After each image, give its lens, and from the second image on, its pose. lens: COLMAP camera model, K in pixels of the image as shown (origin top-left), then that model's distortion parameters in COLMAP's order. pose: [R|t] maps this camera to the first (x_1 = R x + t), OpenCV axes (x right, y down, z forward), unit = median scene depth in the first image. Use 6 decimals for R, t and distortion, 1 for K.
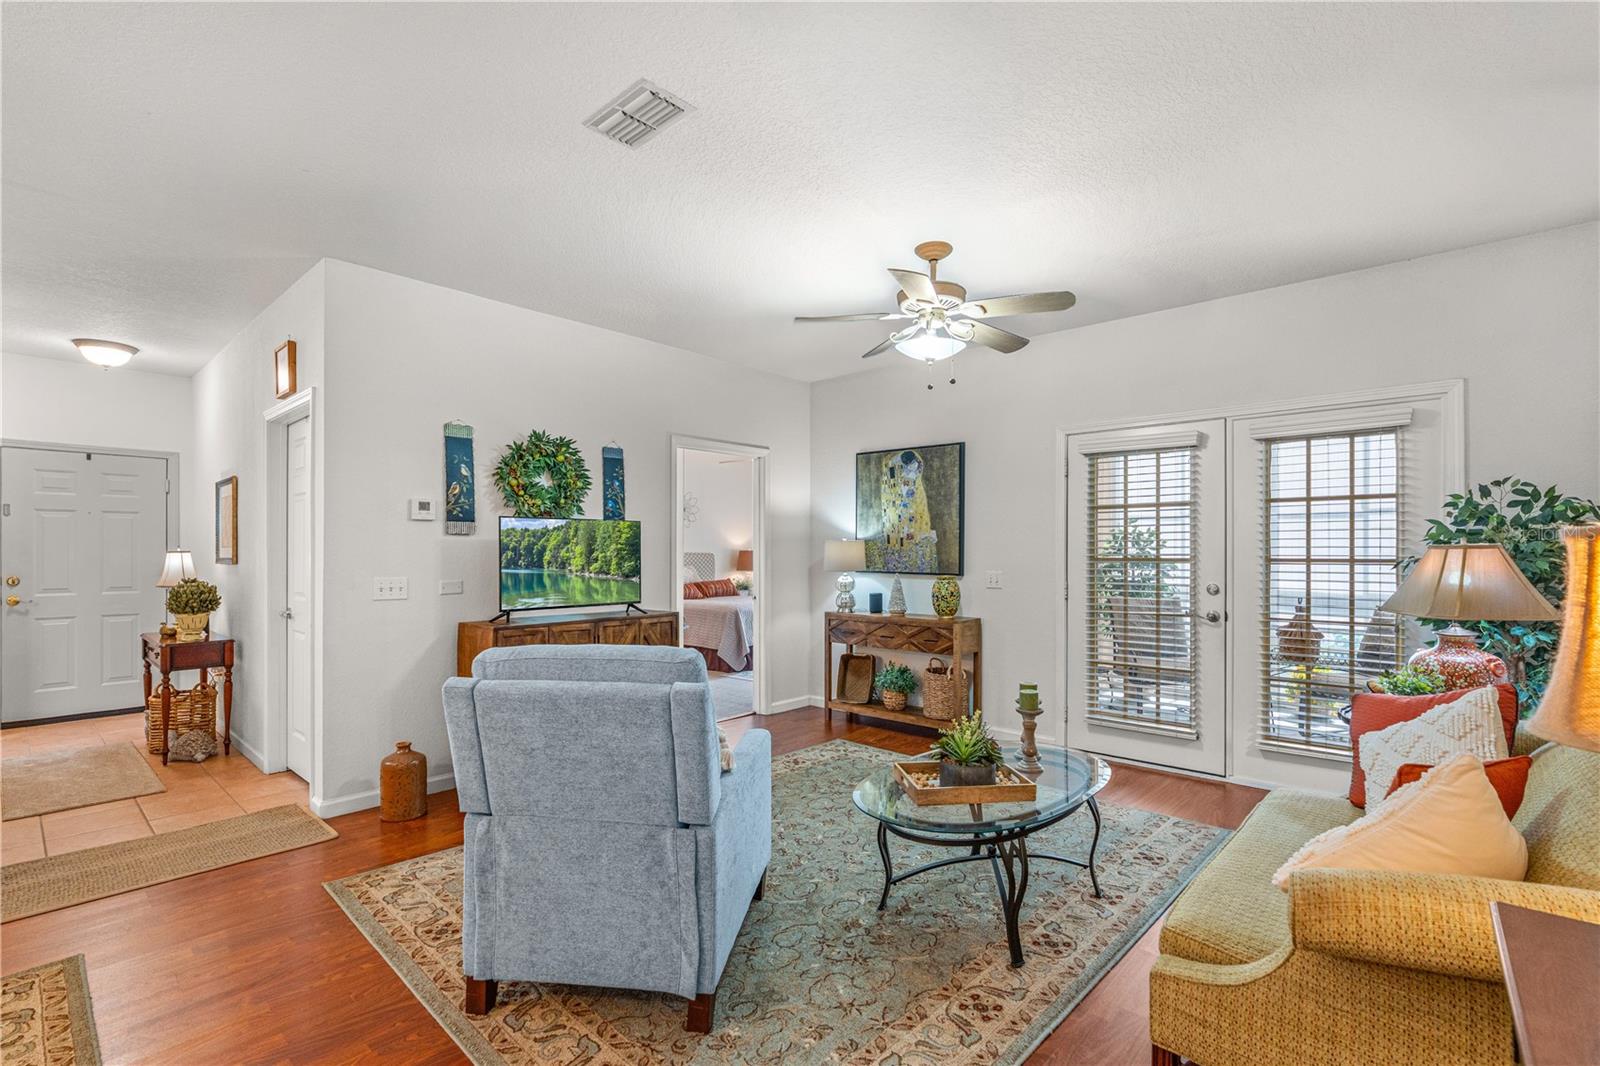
lens RADIAL K [[724.9, 0, 805.9], [0, 724.9, 553.9], [0, 0, 1]] dist [-0.013019, 0.005505]
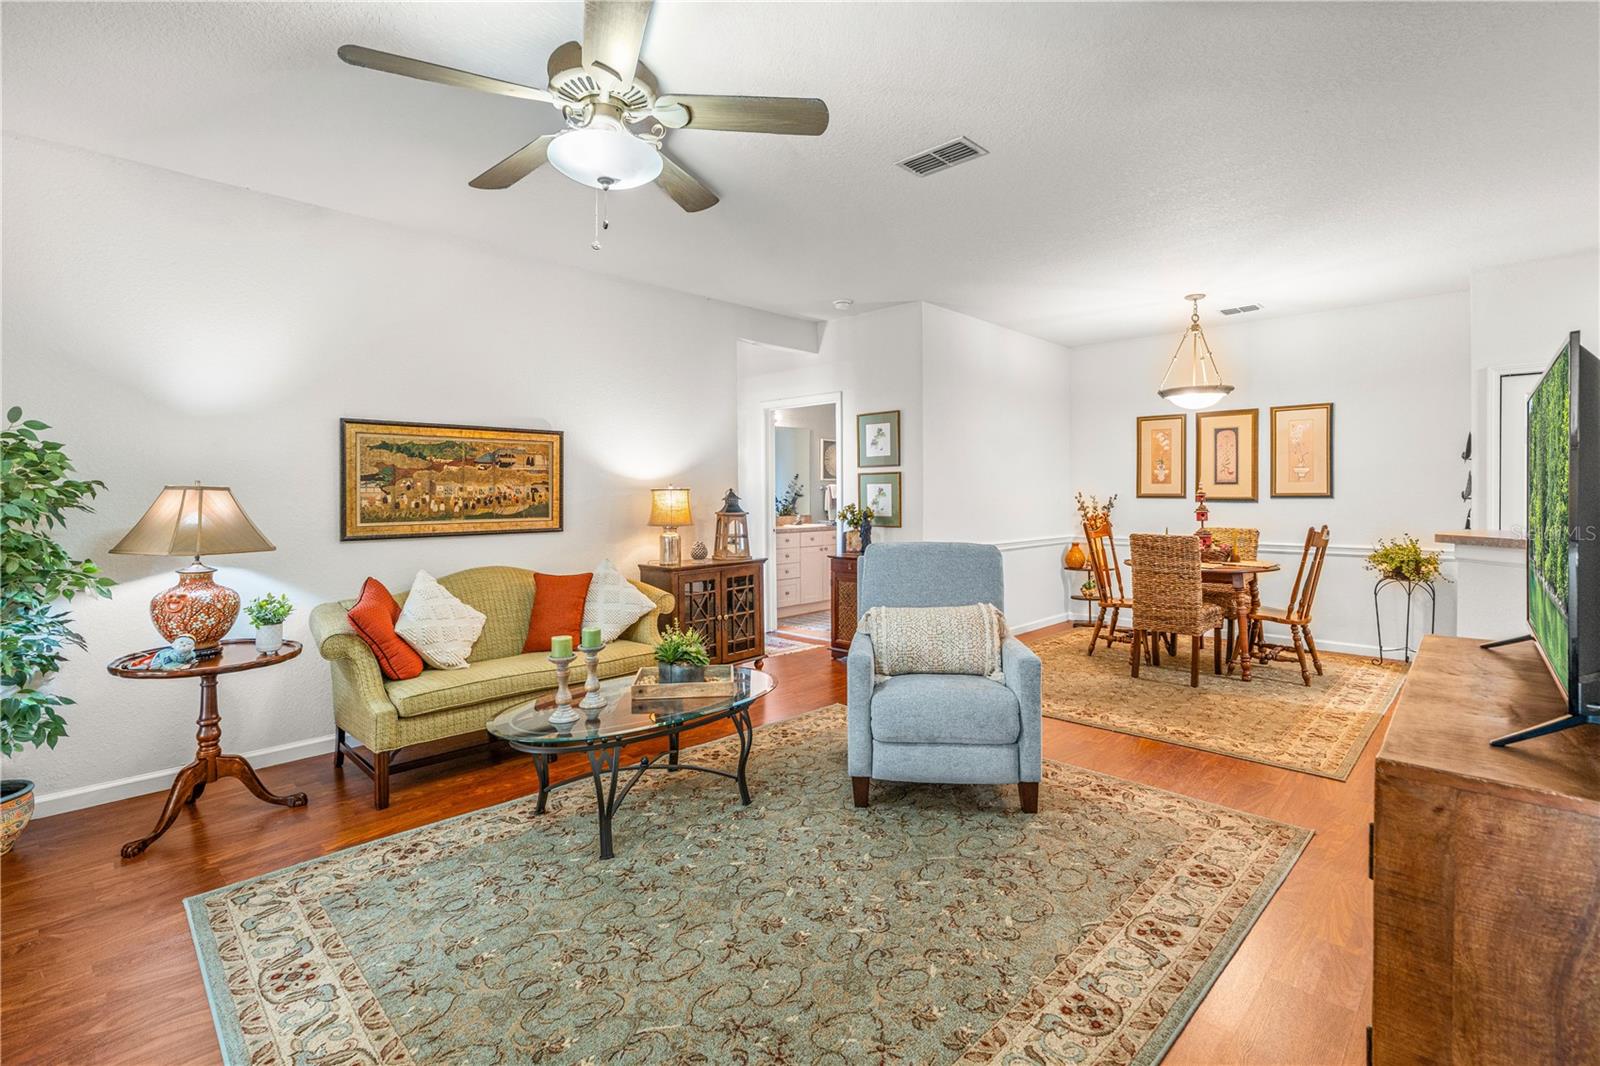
lens RADIAL K [[736.9, 0, 803.3], [0, 736.9, 500.1], [0, 0, 1]] dist [-0.005529, 0.000330]
pose [[-0.999328, 0.004877, 0.036317, -0.014354], [0.005245, 0.999936, 0.010038, 0.001075], [-0.036266, 0.010222, -0.999290, 1.170519]]
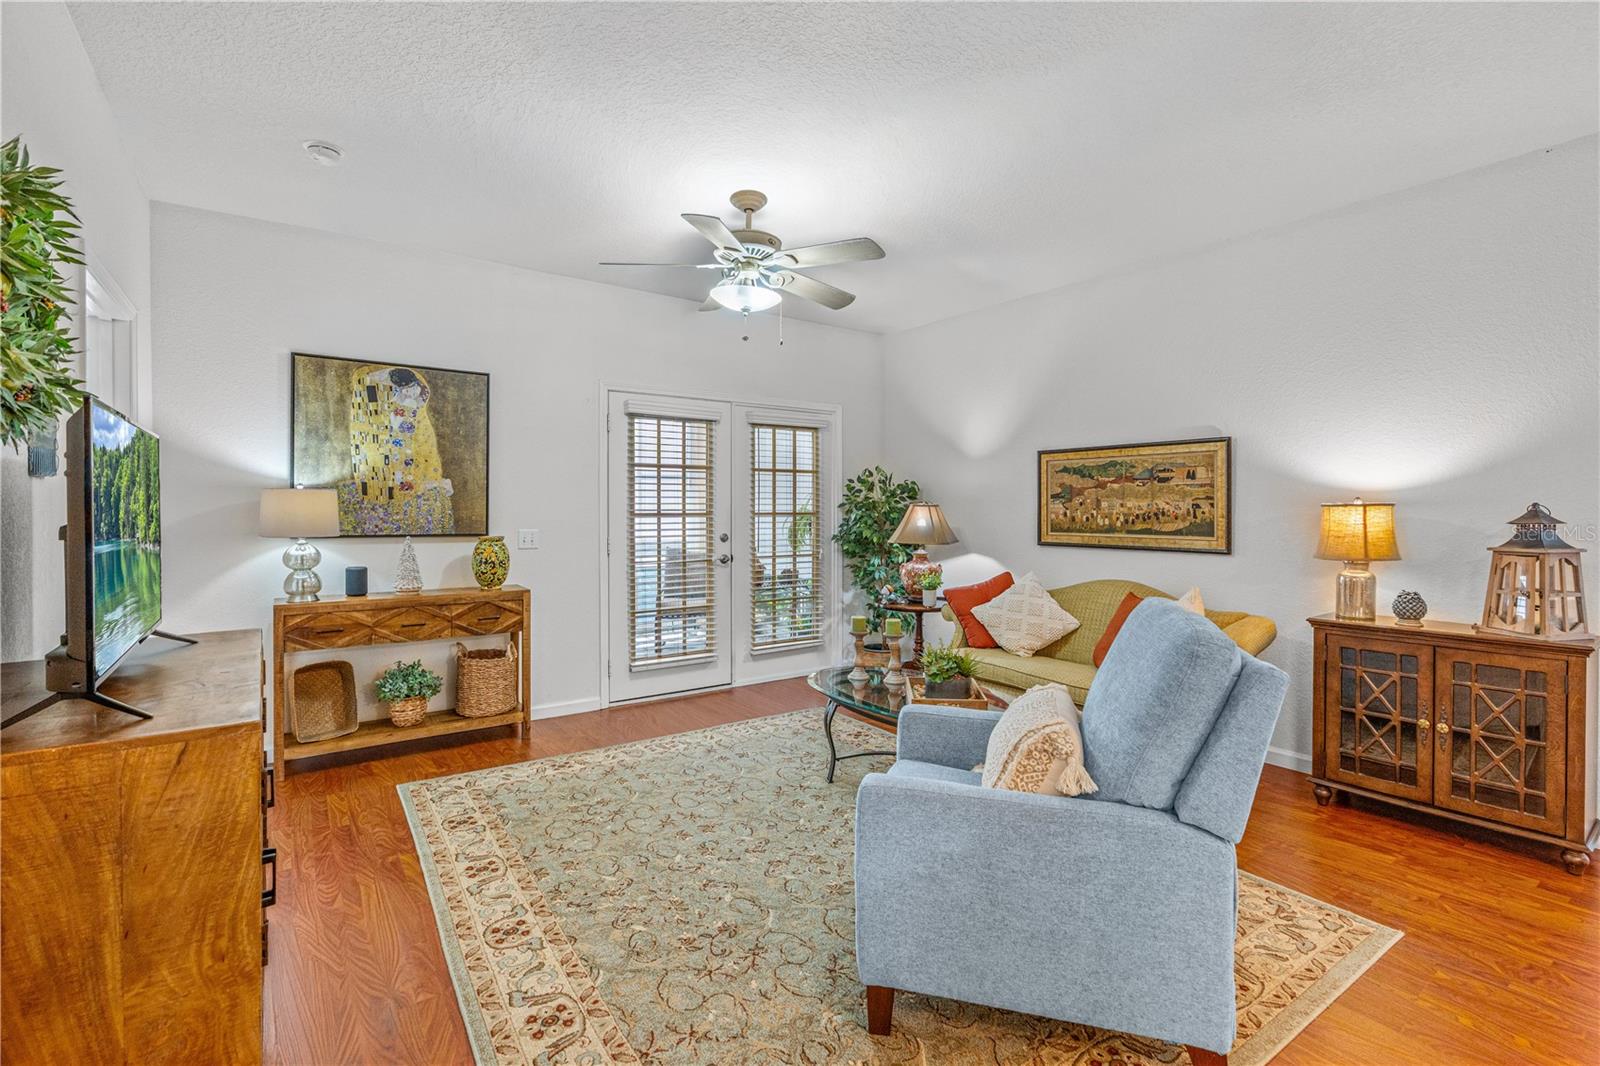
lens RADIAL K [[727.5, 0, 801.4], [0, 727.5, 517.7], [0, 0, 1]] dist [-0.002322, 0.000338]
pose [[0.222328, -0.012812, 0.974888, -0.551259], [0.000462, 0.999915, 0.013035, -0.001545], [-0.974972, -0.002448, 0.222315, 0.508703]]
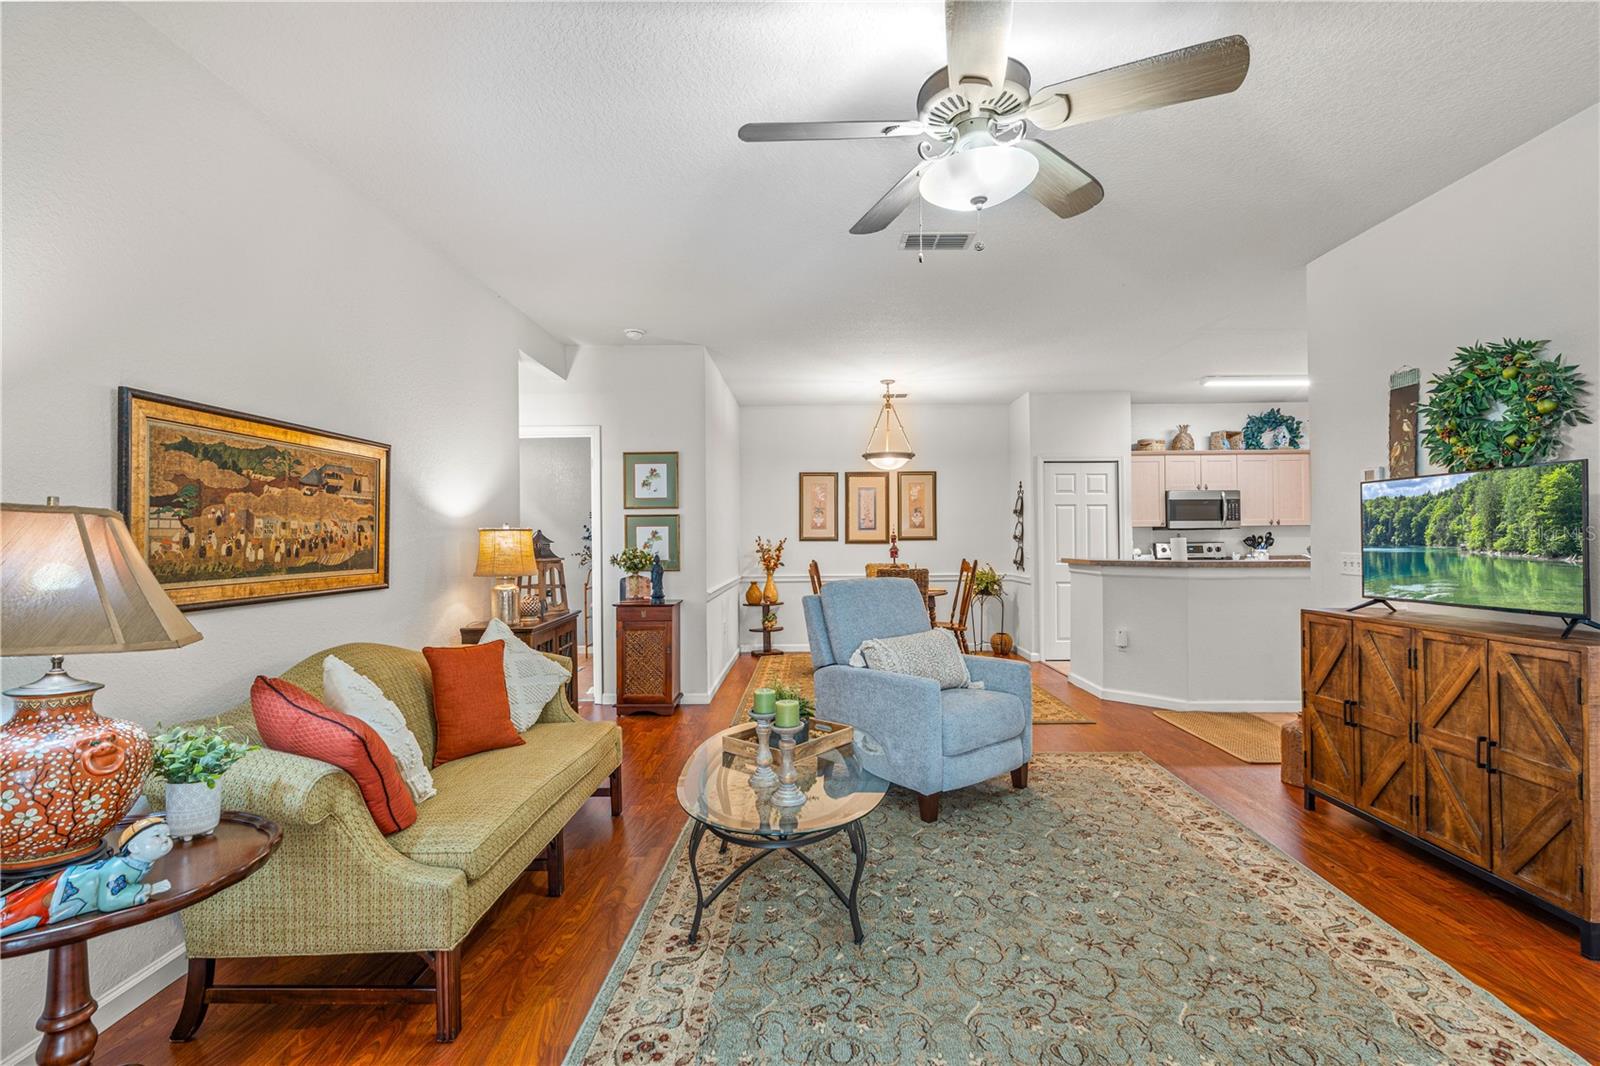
lens RADIAL K [[722.5, 0, 812.8], [0, 722.5, 538.4], [0, 0, 1]] dist [-0.004876, 0.001332]
pose [[-0.743508, 0.006004, -0.668700, 0.482982], [0.006995, 0.999975, 0.001201, 0.006455], [0.668690, -0.003785, -0.743531, 0.968193]]
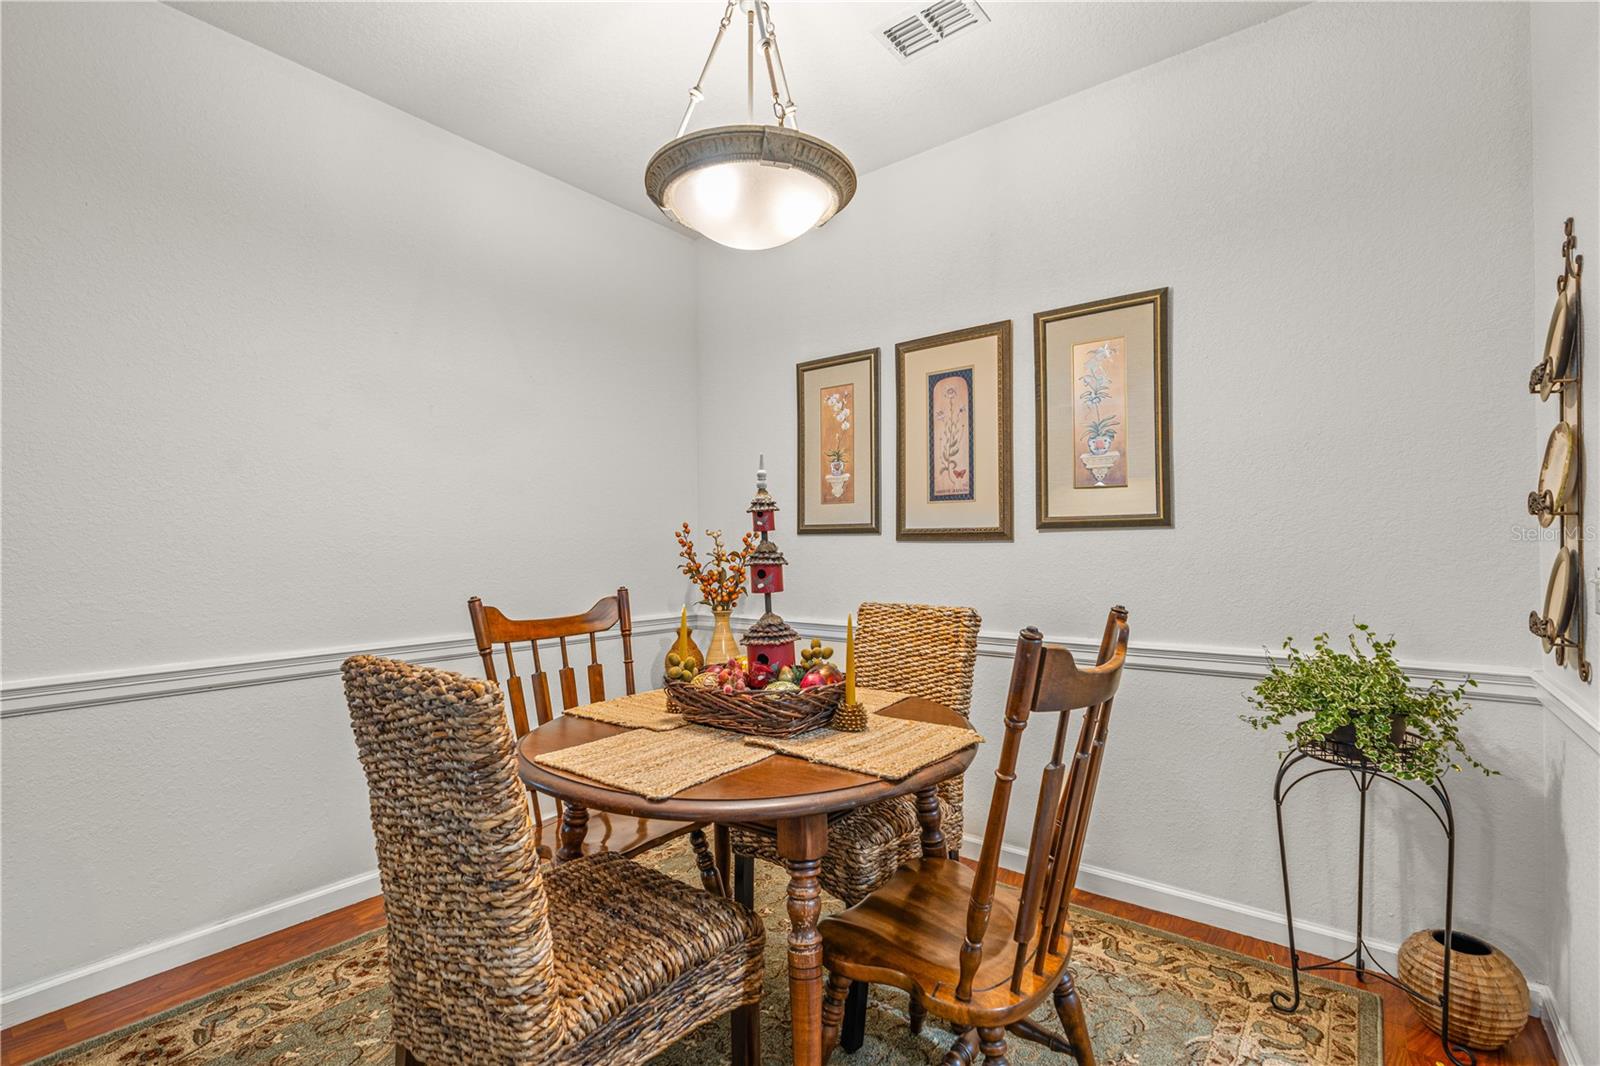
lens RADIAL K [[722.5, 0, 812.8], [0, 722.5, 538.4], [0, 0, 1]] dist [-0.004876, 0.001332]
pose [[-0.996983, 0.007603, -0.077253, -0.580224], [0.008332, 0.999924, -0.009123, 0.024740], [0.077178, -0.009739, -0.996970, 0.370597]]
